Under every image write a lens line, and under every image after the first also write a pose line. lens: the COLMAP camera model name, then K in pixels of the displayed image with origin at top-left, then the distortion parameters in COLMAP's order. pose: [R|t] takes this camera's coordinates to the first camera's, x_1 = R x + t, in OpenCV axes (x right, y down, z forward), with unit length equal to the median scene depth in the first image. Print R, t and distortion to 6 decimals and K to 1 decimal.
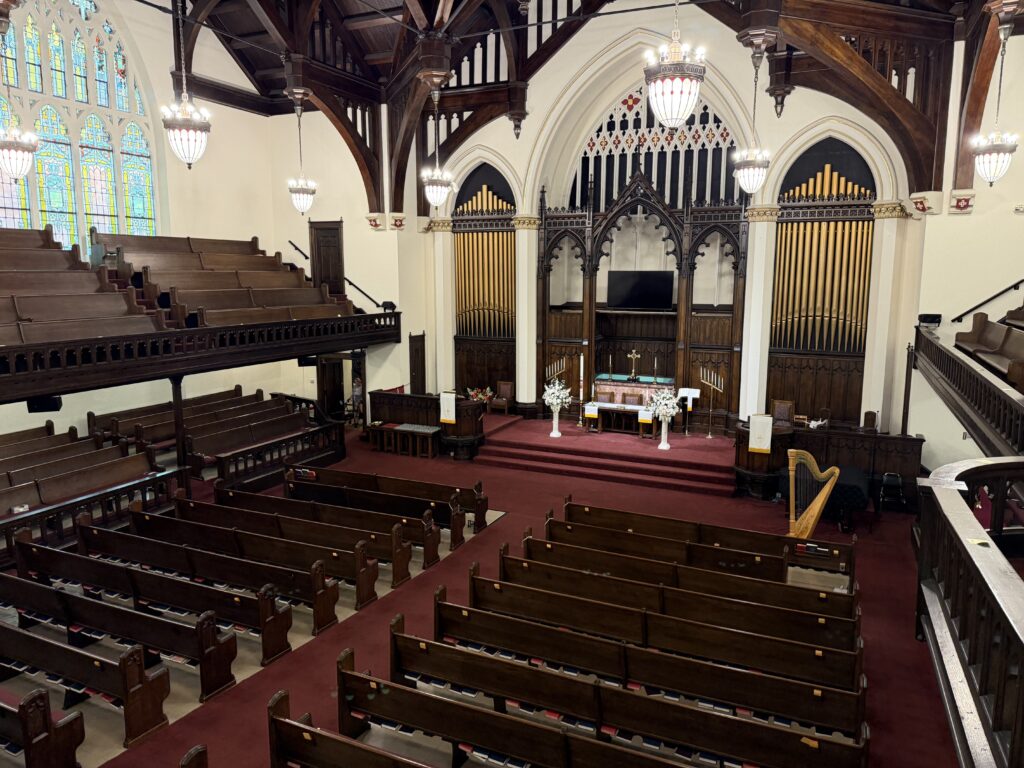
lens RADIAL K [[712.3, 0, 508.6], [0, 712.3, 380.0], [0, 0, 1]] dist [0.169291, -0.330764]
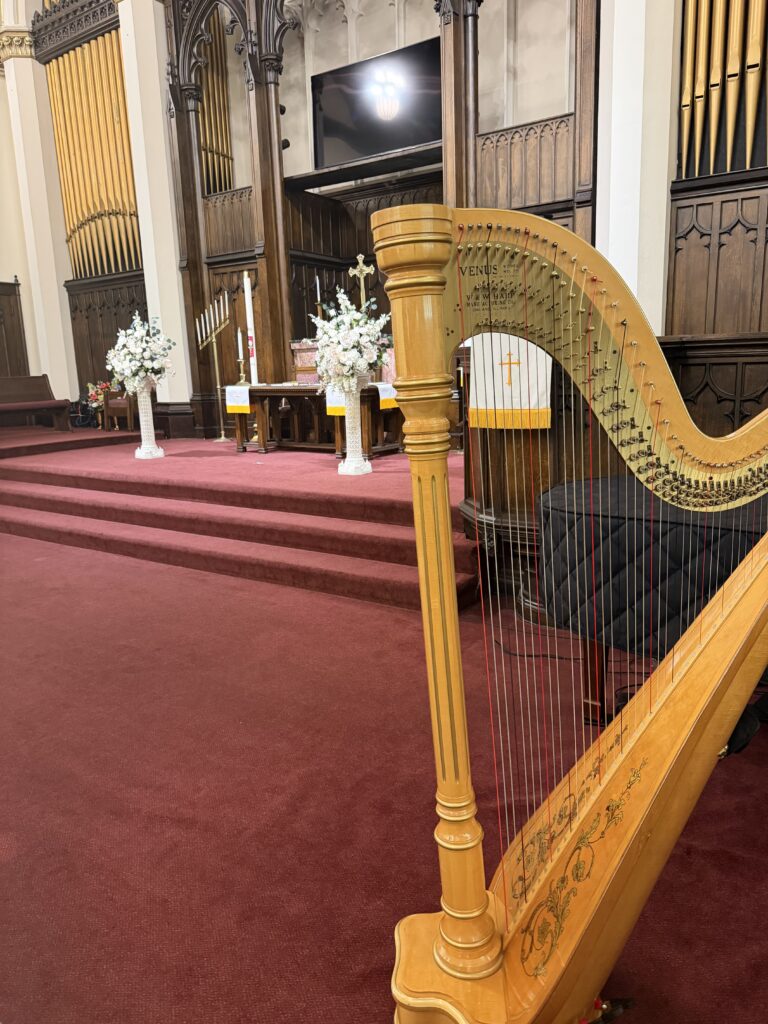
lens RADIAL K [[735.6, 0, 384.0], [0, 735.6, 512.0], [0, 0, 1]] dist [0.000565, 0.002099]
pose [[0.984503, 0.004973, -0.175297, 0.260999], [0.002320, 0.999141, 0.041373, 0.088445], [0.175352, -0.041139, 0.983646, 0.570138]]
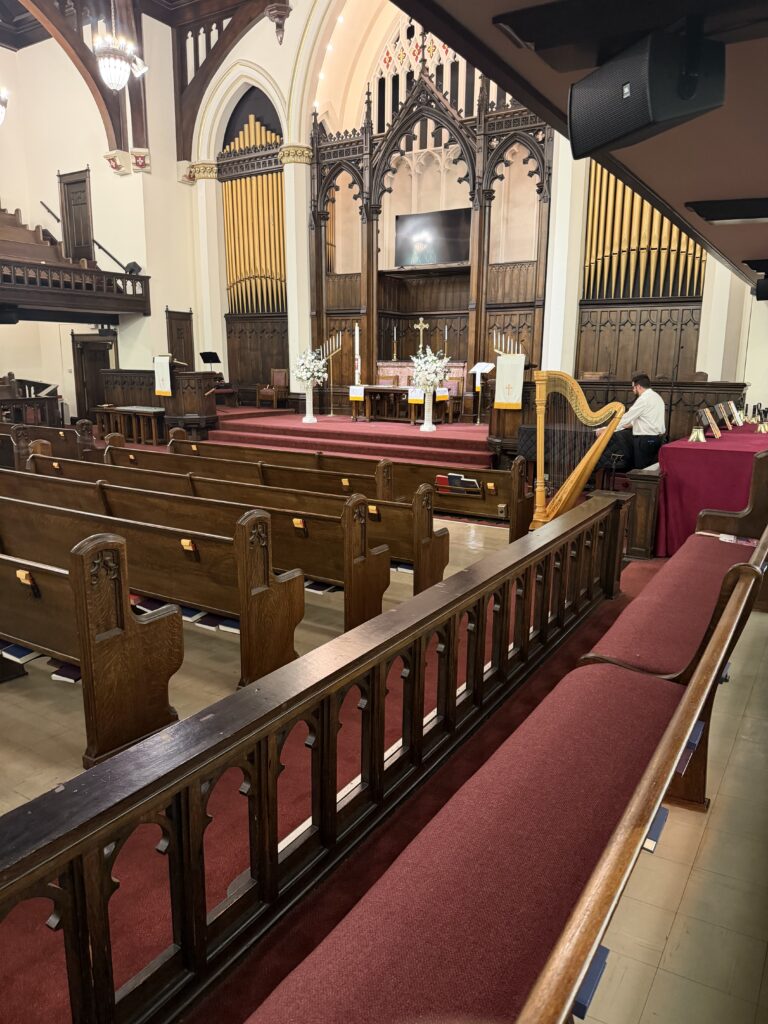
lens RADIAL K [[721.9, 0, 384.0], [0, 721.9, 512.0], [0, 0, 1]] dist [0.057893, -0.085353]
pose [[0.991036, 0.035246, -0.128862, 0.240453], [-0.028600, 0.998181, 0.053067, 0.125881], [0.130498, -0.048905, 0.990242, 0.207157]]
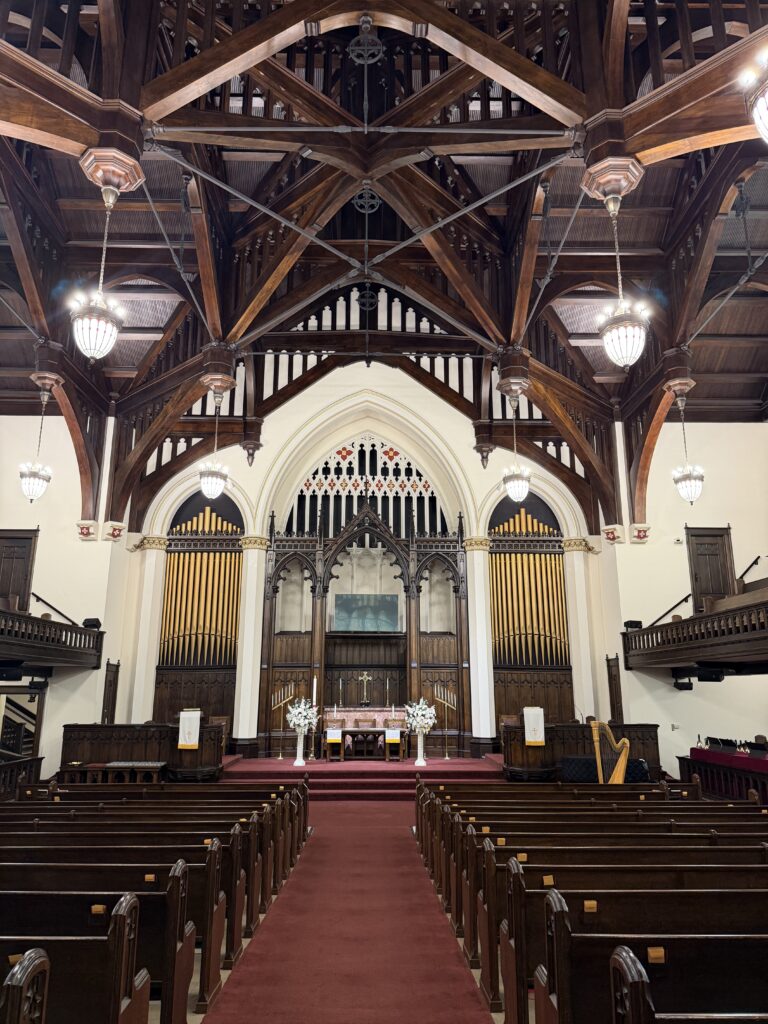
lens RADIAL K [[712.3, 0, 384.0], [0, 712.3, 512.0], [0, 0, 1]] dist [0.169291, -0.330764]
pose [[0.900009, 0.105047, 0.423023, -0.241517], [0.065610, 0.926815, -0.369742, 0.120136], [-0.430905, 0.360526, 0.827250, 0.087580]]
